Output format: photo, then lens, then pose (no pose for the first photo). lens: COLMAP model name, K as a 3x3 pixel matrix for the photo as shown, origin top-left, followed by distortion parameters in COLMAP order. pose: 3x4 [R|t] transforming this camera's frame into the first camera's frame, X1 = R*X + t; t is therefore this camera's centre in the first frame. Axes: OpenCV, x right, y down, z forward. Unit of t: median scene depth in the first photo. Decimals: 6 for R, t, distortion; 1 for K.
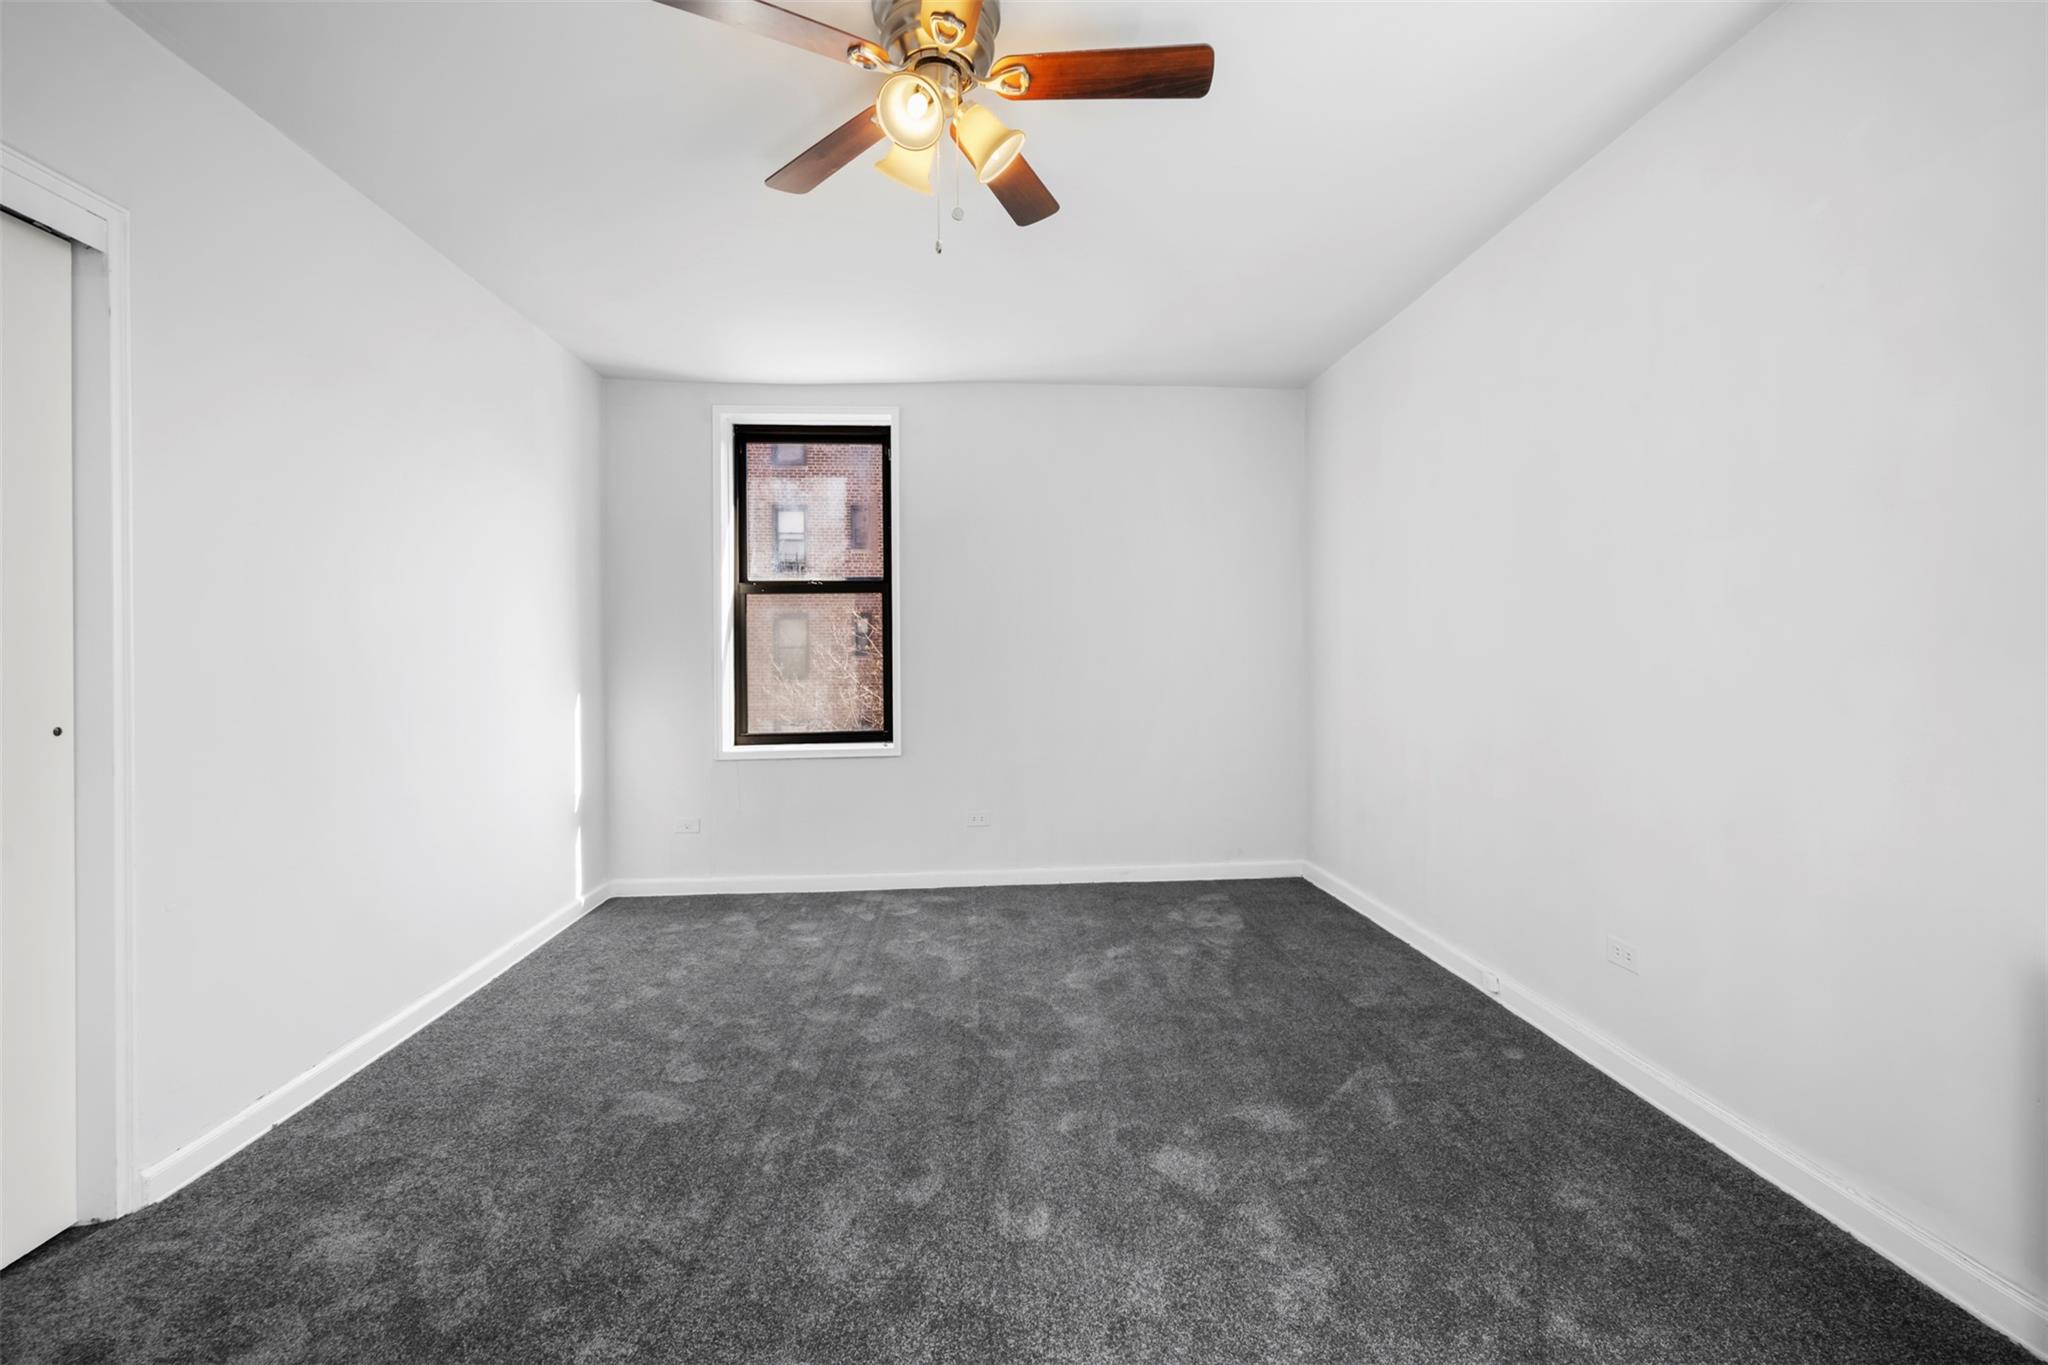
lens RADIAL K [[868.4, 0, 1027.8], [0, 868.4, 678.2], [0, 0, 1]] dist [-0.000517, -0.000280]
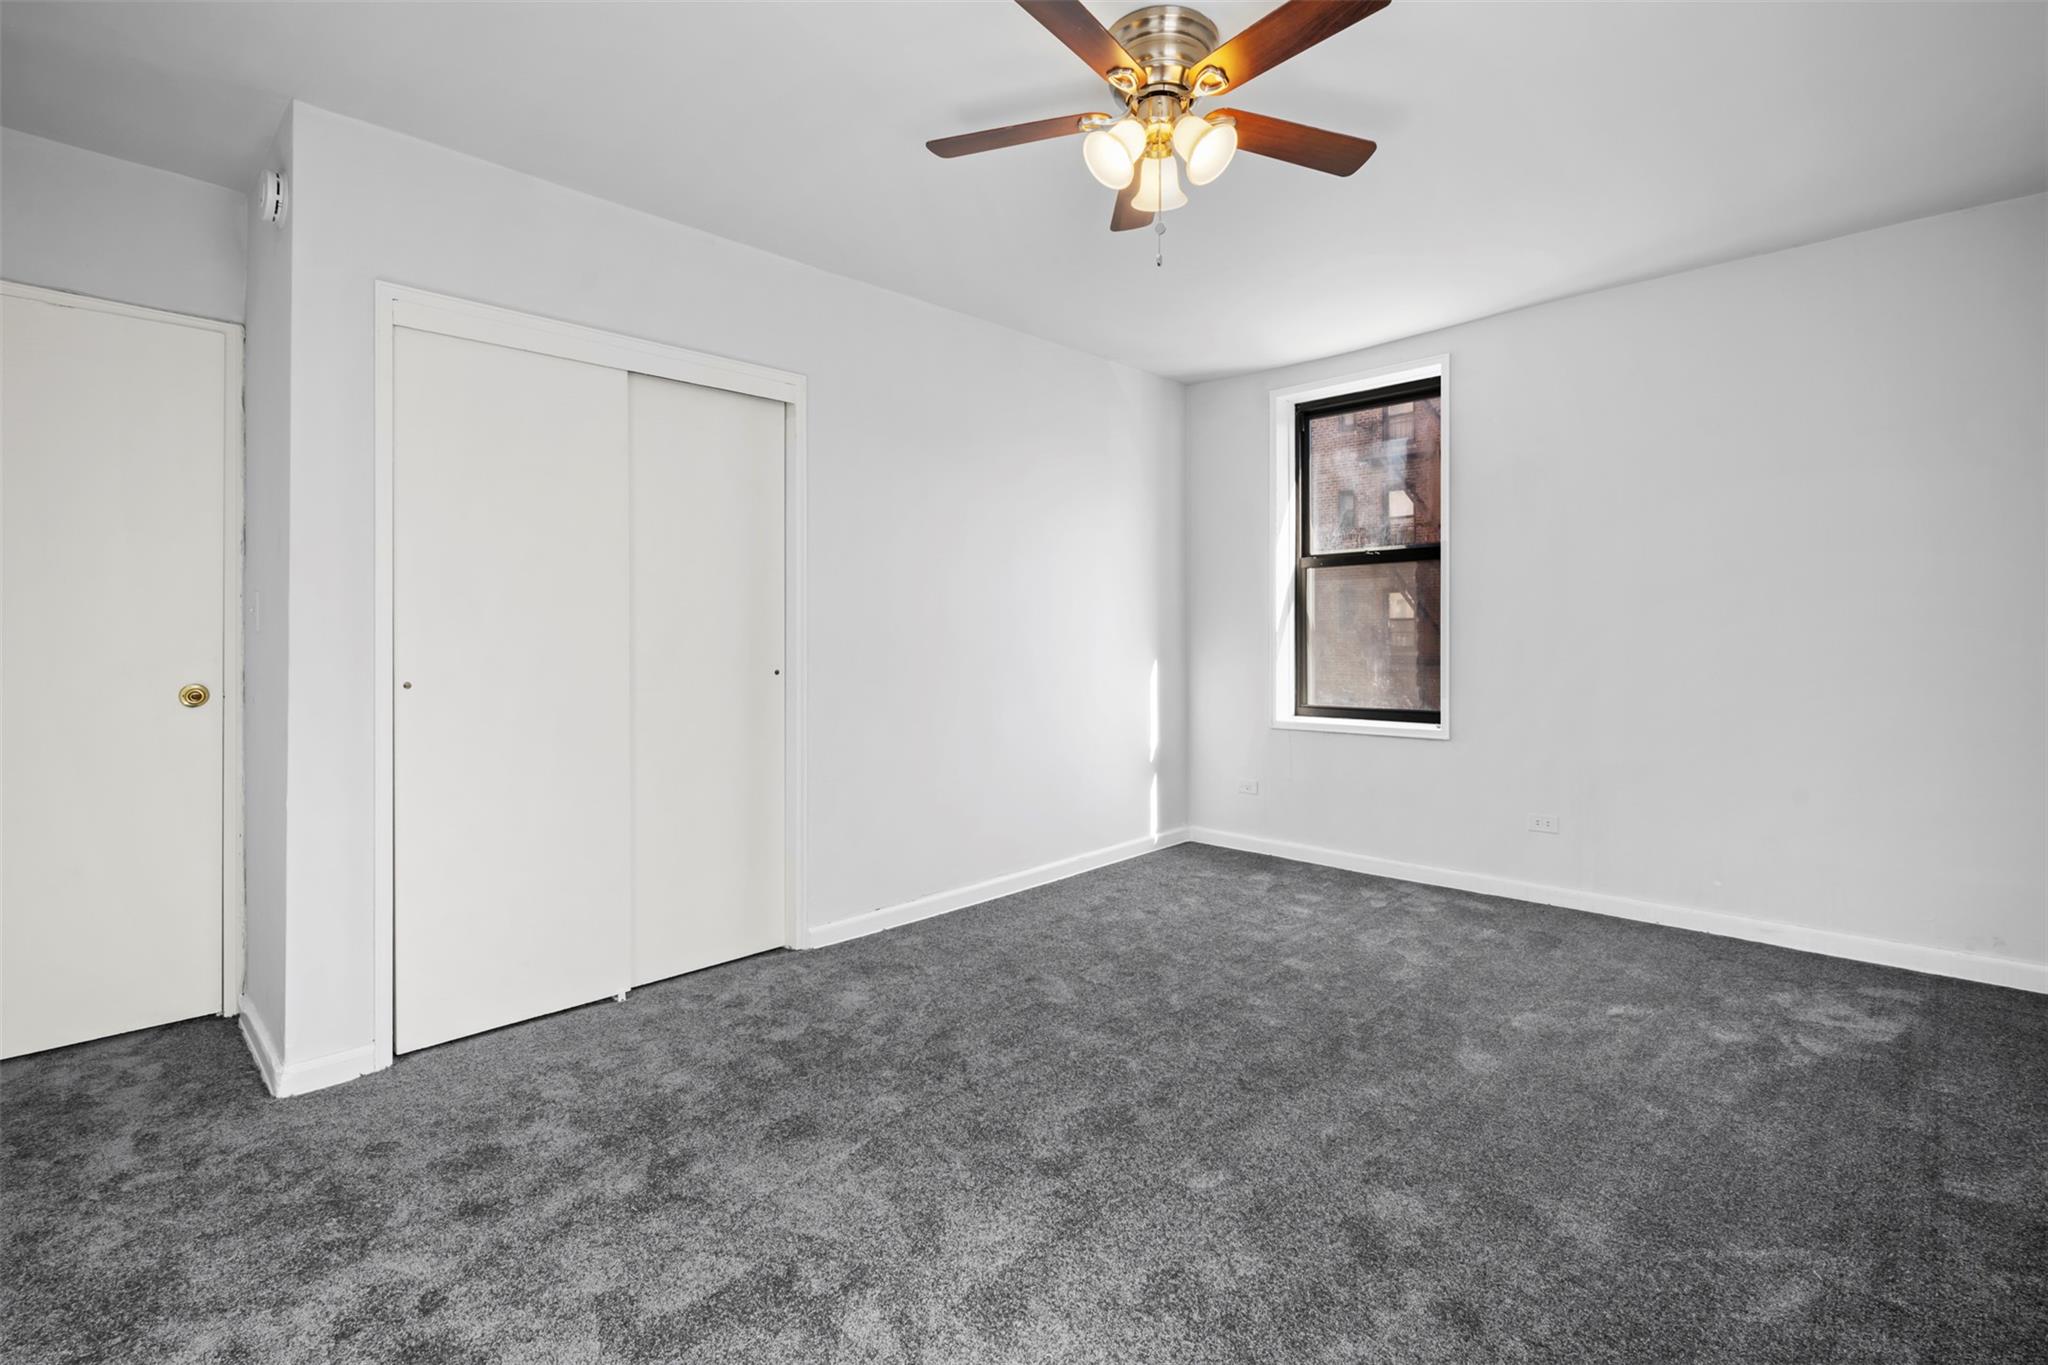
lens RADIAL K [[906.4, 0, 1026.0], [0, 906.4, 648.0], [0, 0, 1]] dist [-0.001133, -0.000375]
pose [[0.672481, 0.015781, -0.739946, 0.348464], [-0.016997, 0.999838, 0.005877, -0.005239], [0.739919, 0.008625, 0.672641, 0.056628]]
